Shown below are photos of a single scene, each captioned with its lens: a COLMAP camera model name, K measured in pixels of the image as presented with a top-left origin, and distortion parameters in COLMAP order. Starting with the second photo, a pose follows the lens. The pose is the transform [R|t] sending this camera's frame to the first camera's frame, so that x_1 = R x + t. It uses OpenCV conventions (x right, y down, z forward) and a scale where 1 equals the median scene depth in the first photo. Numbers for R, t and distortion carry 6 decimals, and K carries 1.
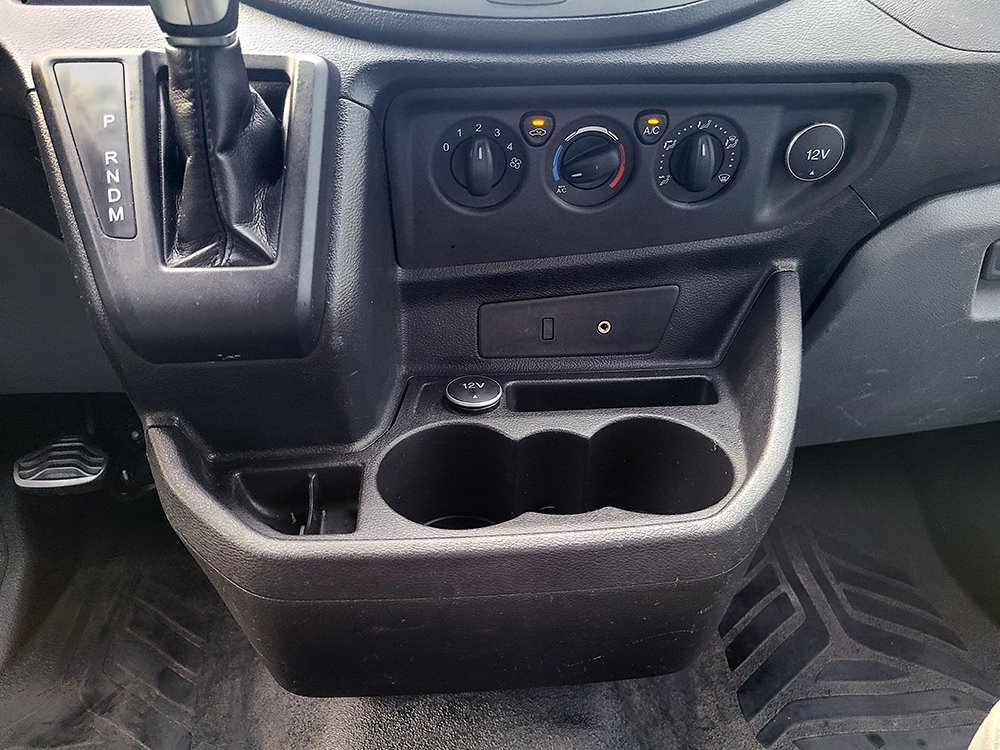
lens RADIAL K [[747.8, 0, 485.4], [0, 747.8, 385.7], [0, 0, 1]] dist [0.059548, -0.048534]
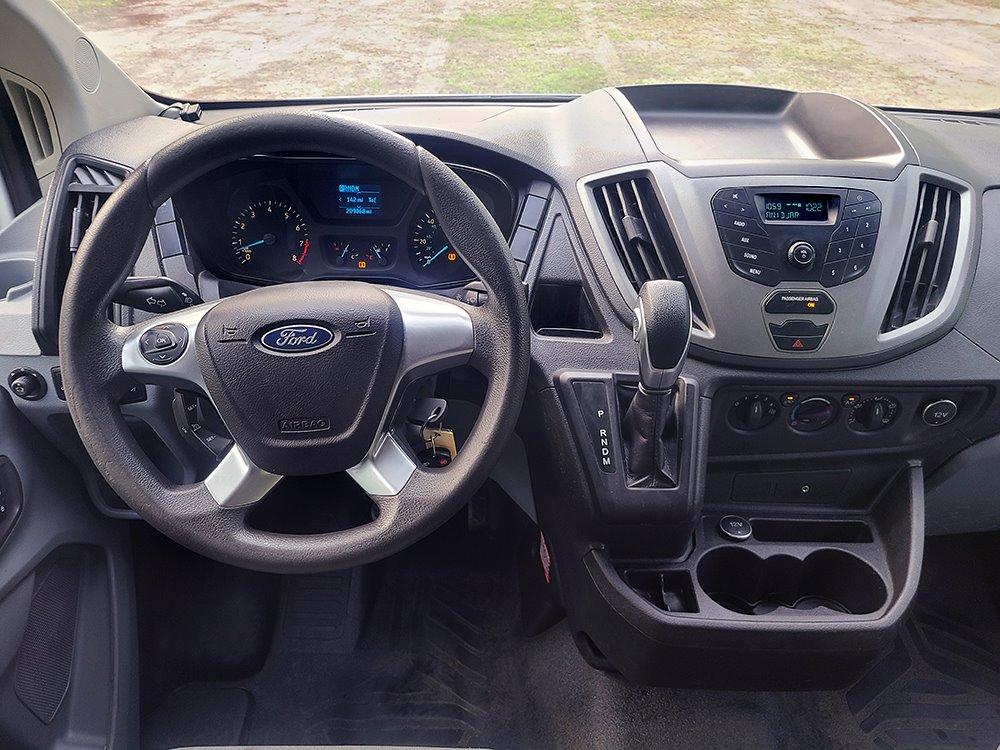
lens RADIAL K [[747.8, 0, 499.4], [0, 747.8, 369.4], [0, 0, 1]] dist [0.059548, -0.048534]
pose [[0.997058, 0.058176, -0.049913, -0.534431], [-0.056946, 0.998046, 0.025716, -0.400723], [0.051312, -0.022798, 0.998422, -0.874610]]
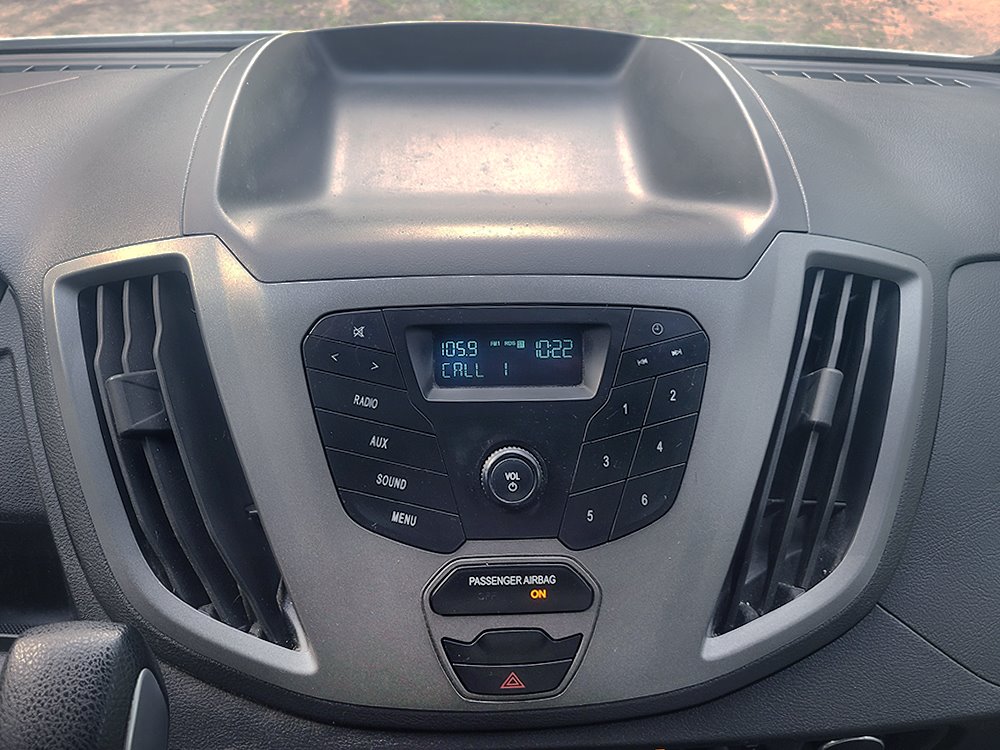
lens RADIAL K [[813.5, 0, 495.8], [0, 813.5, 372.1], [0, 0, 1]] dist [0.012954, -0.000779]
pose [[0.999104, 0.038459, -0.017640, 0.033736], [-0.036563, 0.994563, 0.097511, -0.821133], [0.021294, -0.096779, 0.995078, 0.108851]]
